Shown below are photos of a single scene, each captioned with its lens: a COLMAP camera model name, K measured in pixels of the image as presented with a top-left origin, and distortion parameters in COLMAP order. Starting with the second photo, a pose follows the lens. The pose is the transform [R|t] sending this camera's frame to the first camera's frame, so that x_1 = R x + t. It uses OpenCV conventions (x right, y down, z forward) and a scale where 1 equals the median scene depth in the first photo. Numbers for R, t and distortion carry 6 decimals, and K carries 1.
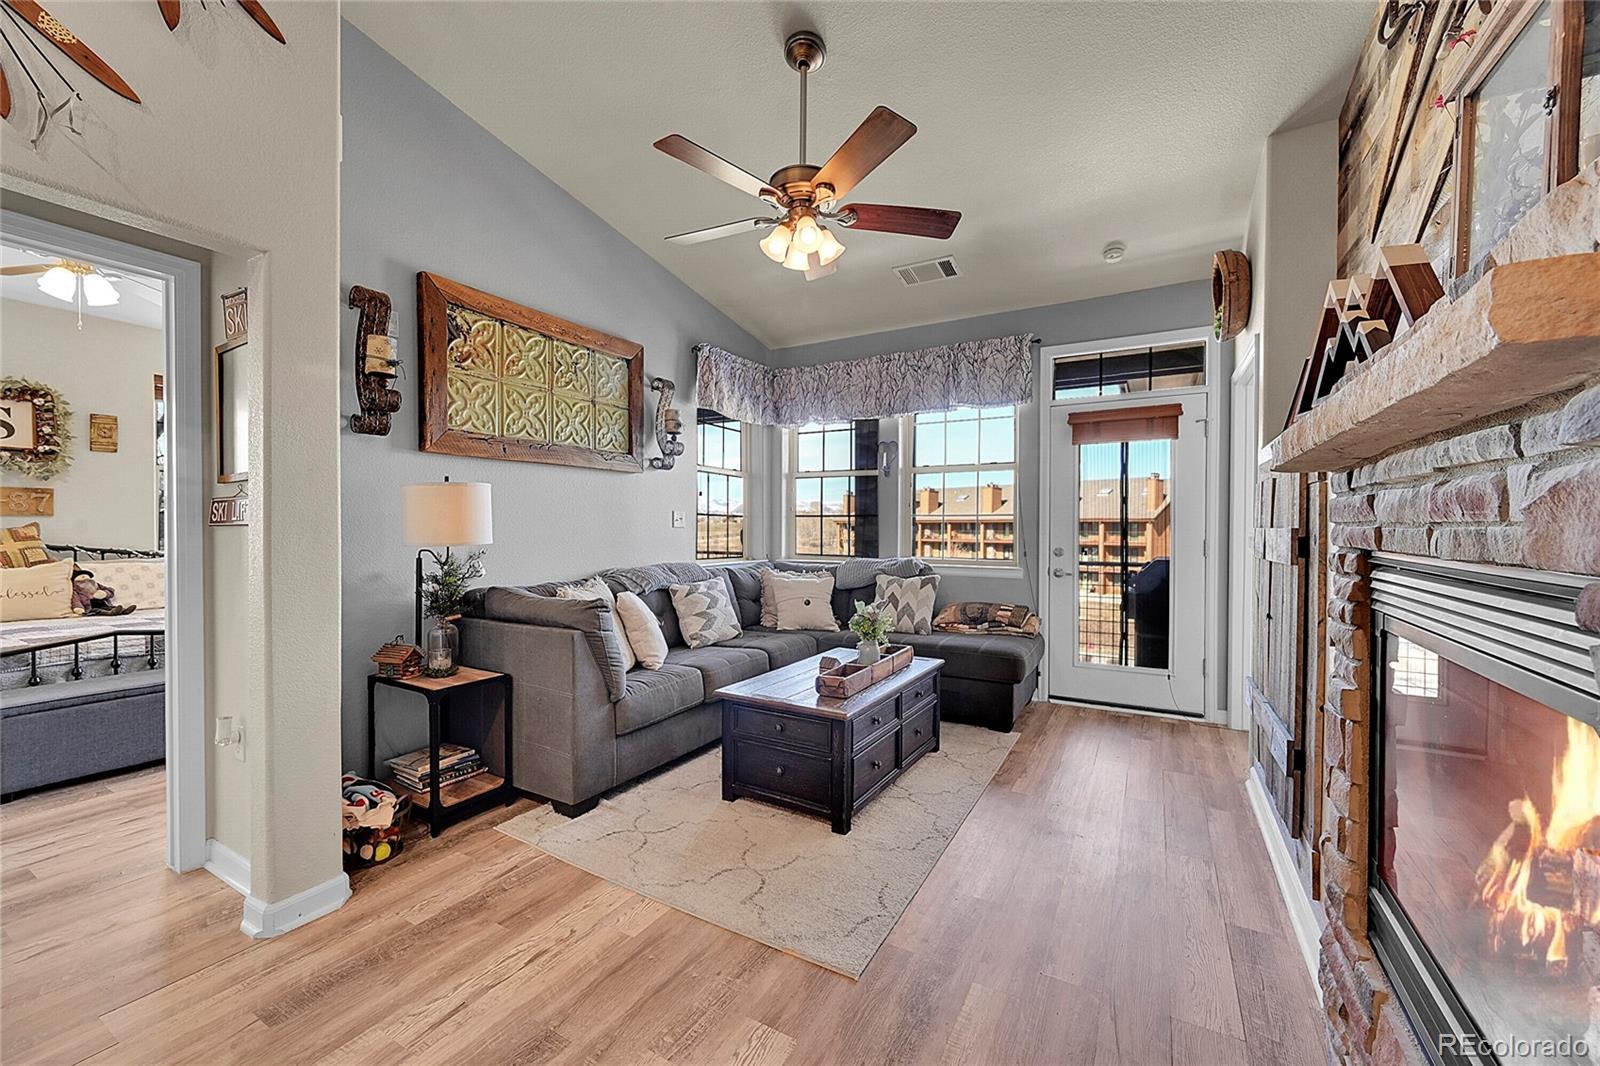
lens RADIAL K [[628.9, 0, 794.9], [0, 628.9, 533.3], [0, 0, 1]] dist [-0.001765, 0.000448]
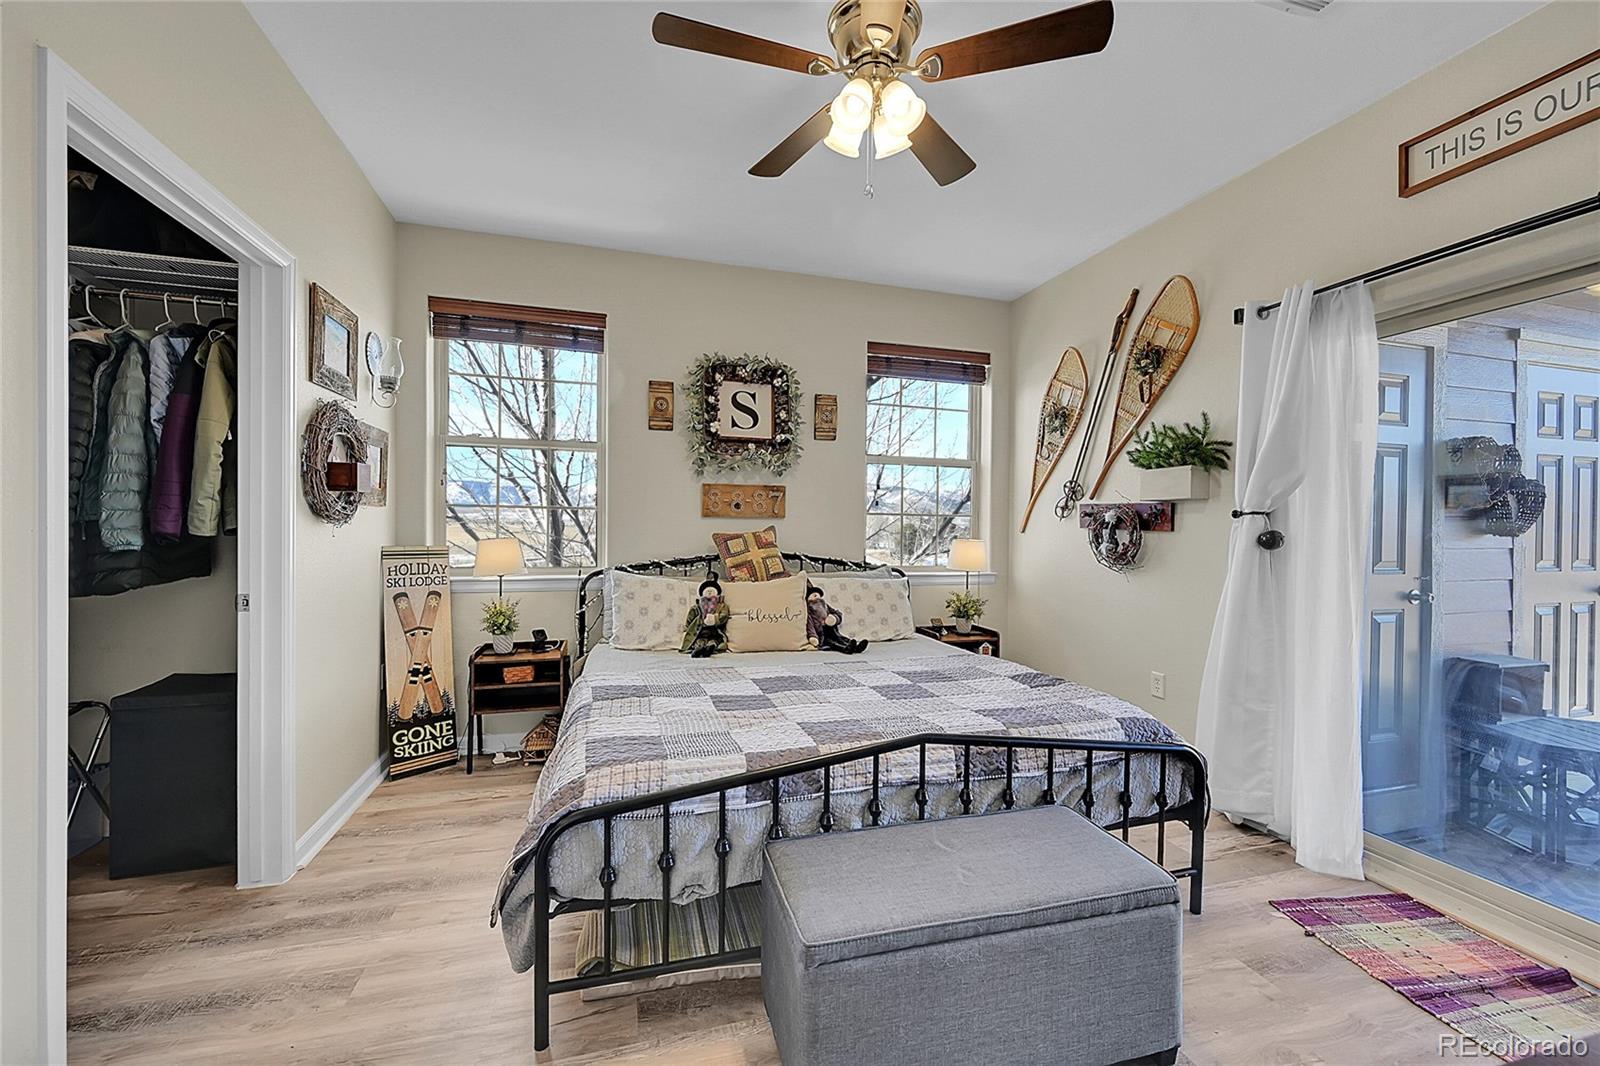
lens RADIAL K [[628.9, 0, 794.9], [0, 628.9, 533.3], [0, 0, 1]] dist [-0.001765, 0.000448]
pose [[0.719887, 0.011327, -0.693999, -0.614255], [-0.015306, 0.999883, 0.000442, -0.008266], [0.693922, 0.010304, 0.719976, 0.421431]]
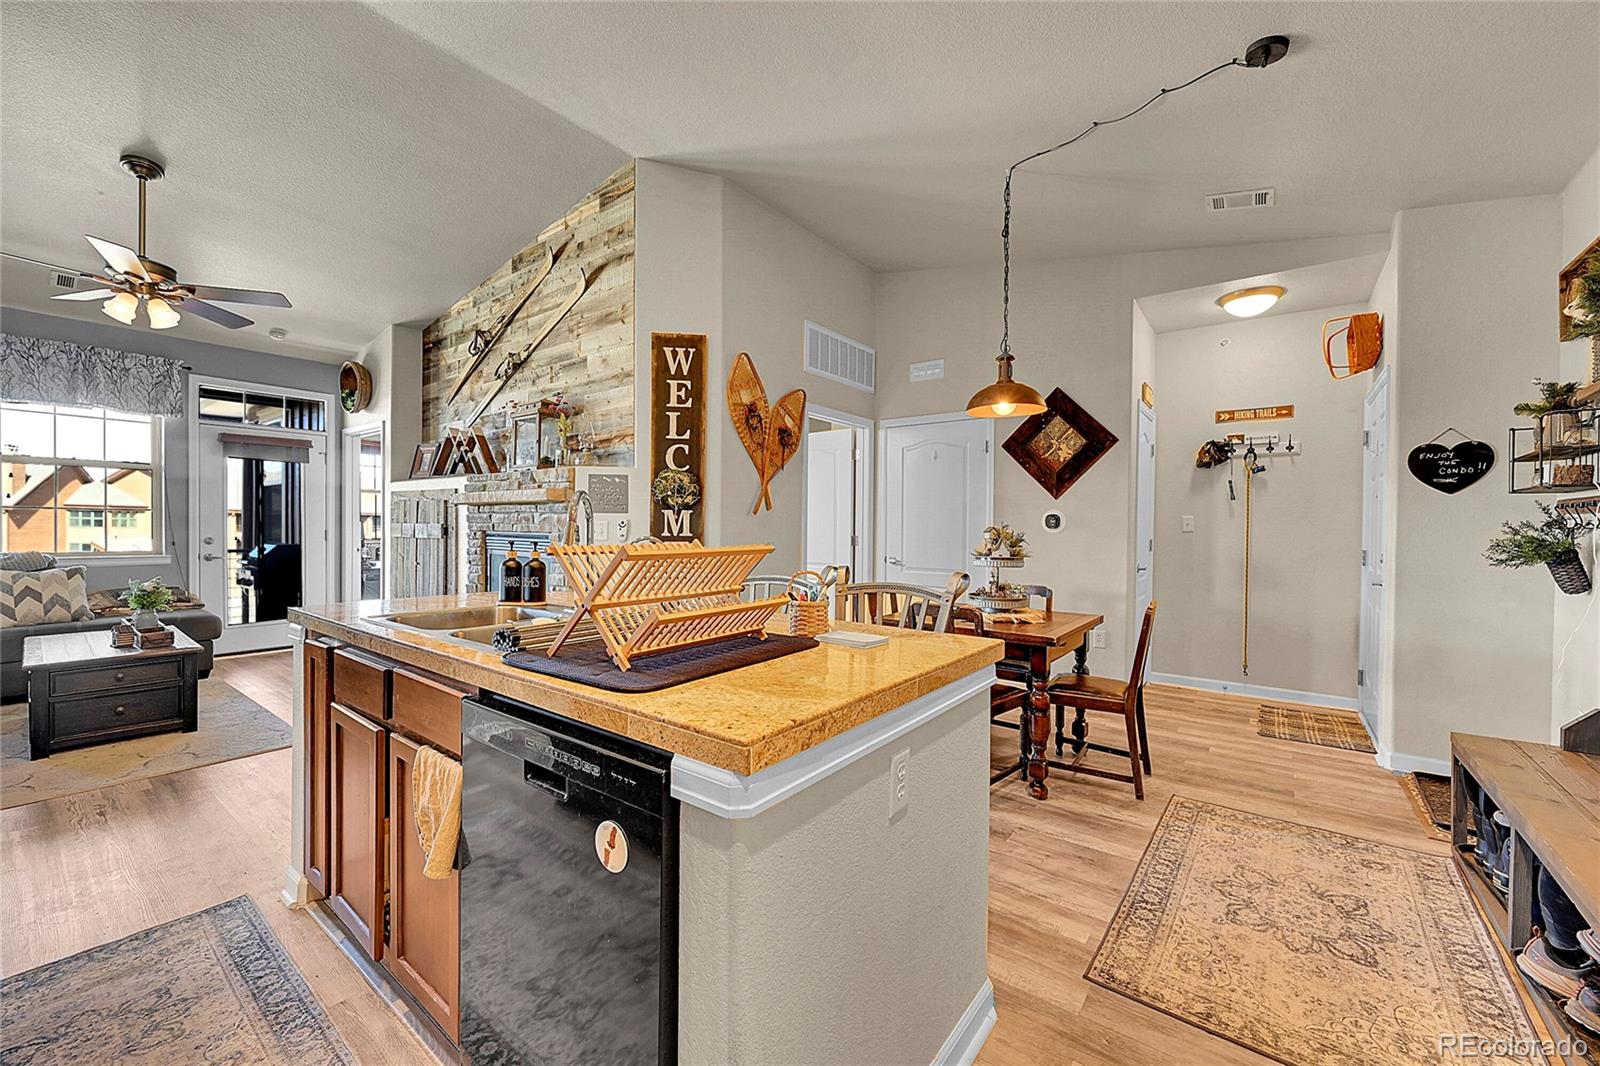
lens RADIAL K [[628.9, 0, 794.9], [0, 628.9, 533.3], [0, 0, 1]] dist [-0.001765, 0.000448]
pose [[0.132988, -0.011972, 0.991045, -0.692791], [0.000835, 0.999928, 0.011967, 0.000901], [-0.991117, -0.000763, 0.132988, -0.341783]]
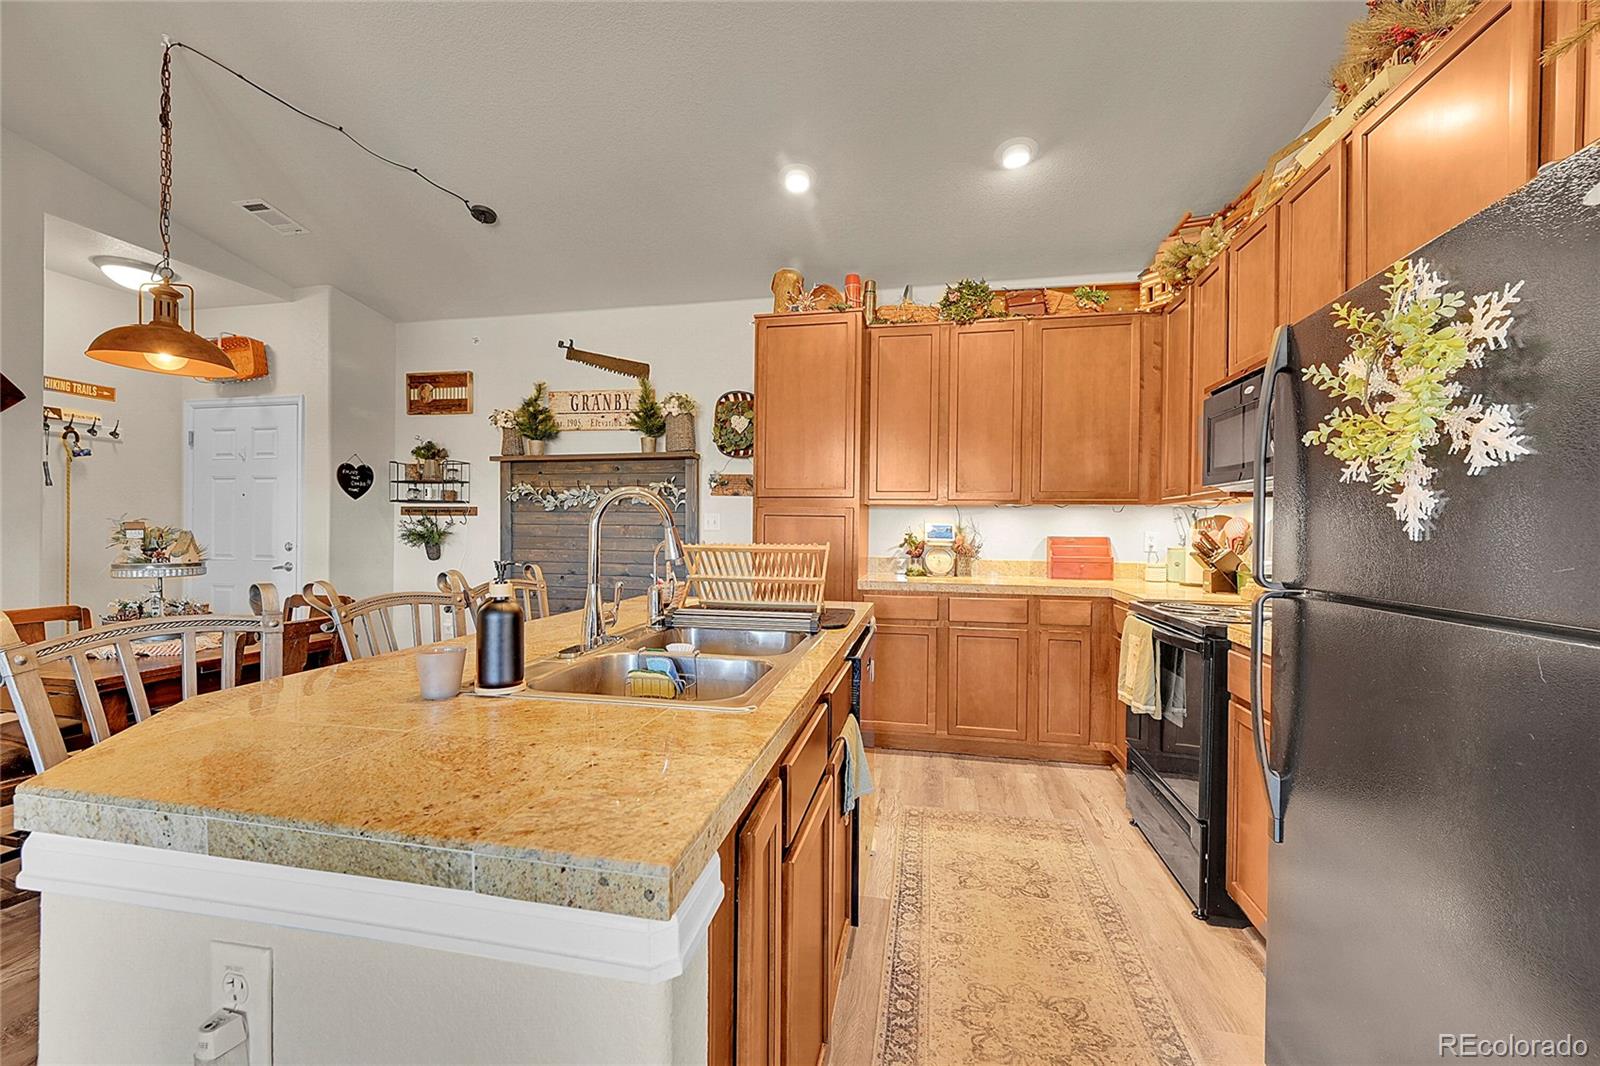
lens RADIAL K [[628.9, 0, 794.9], [0, 628.9, 533.3], [0, 0, 1]] dist [-0.001765, 0.000448]
pose [[-0.950879, -0.011634, -0.309343, -0.244499], [-0.016584, 0.999773, 0.013377, -0.004666], [0.309117, 0.017850, -0.950856, 0.243762]]
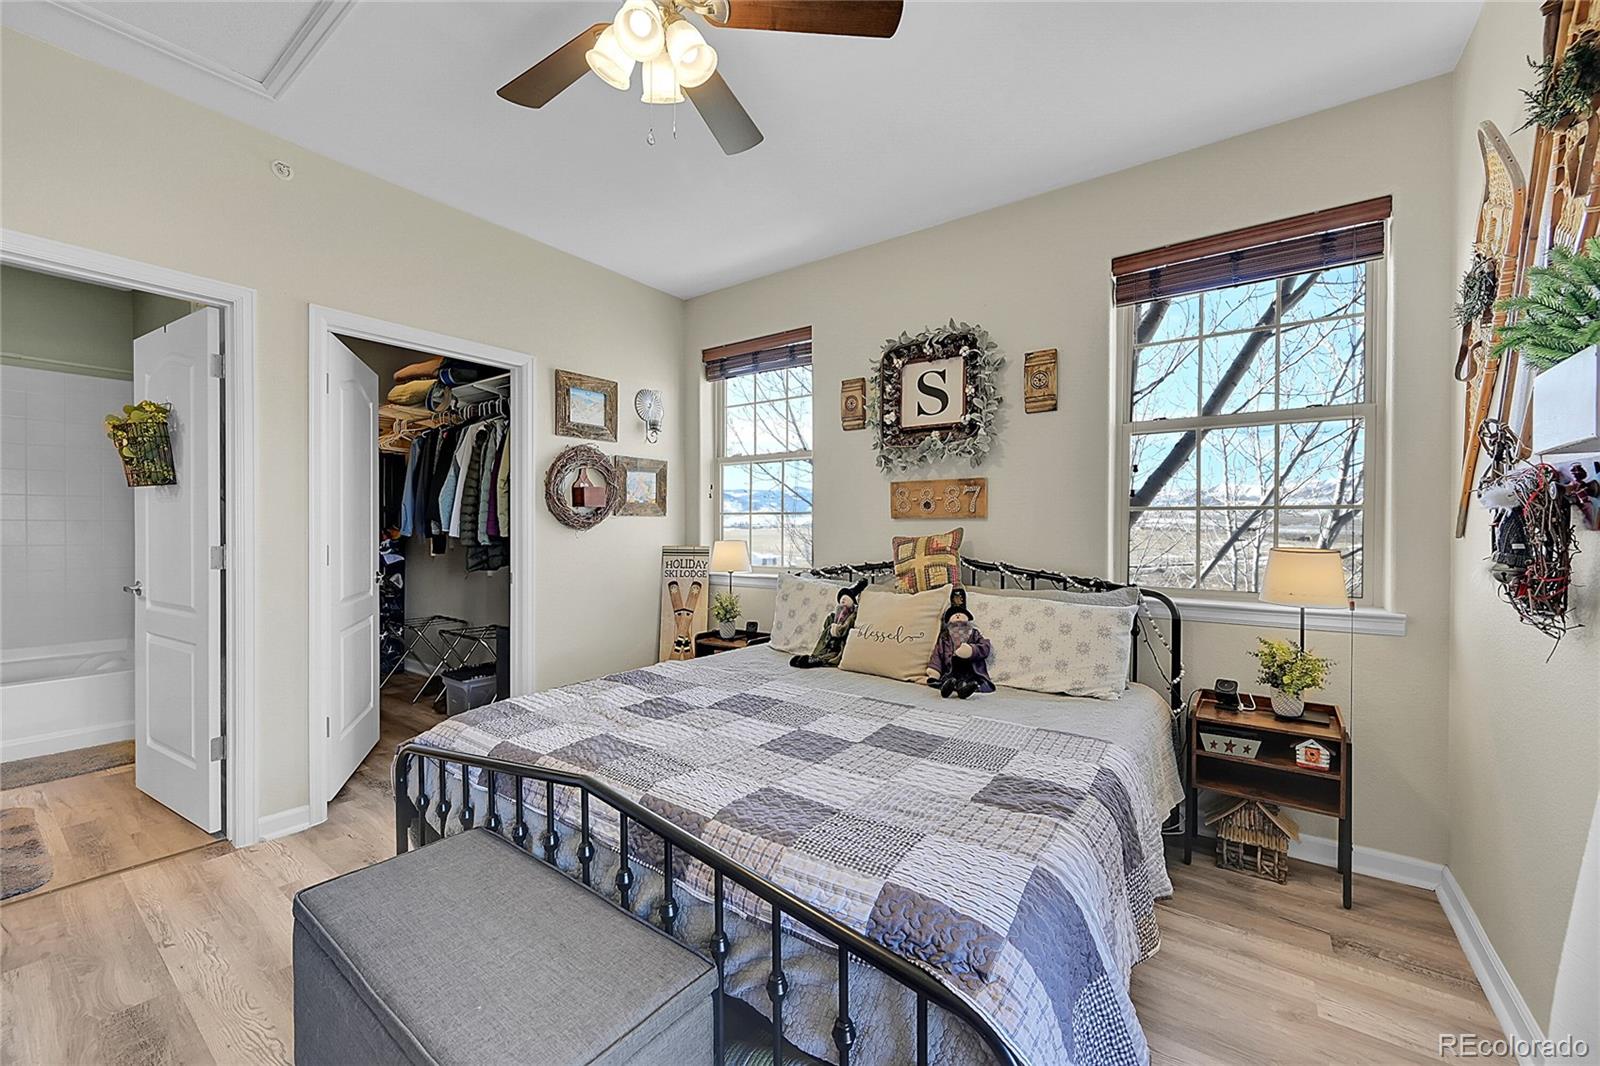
lens RADIAL K [[628.9, 0, 794.9], [0, 628.9, 533.3], [0, 0, 1]] dist [-0.001765, 0.000448]
pose [[-0.106188, 0.005243, -0.994332, -0.513192], [-0.012797, 0.999896, 0.006639, -0.013981], [0.994264, 0.013429, -0.106110, 0.912868]]
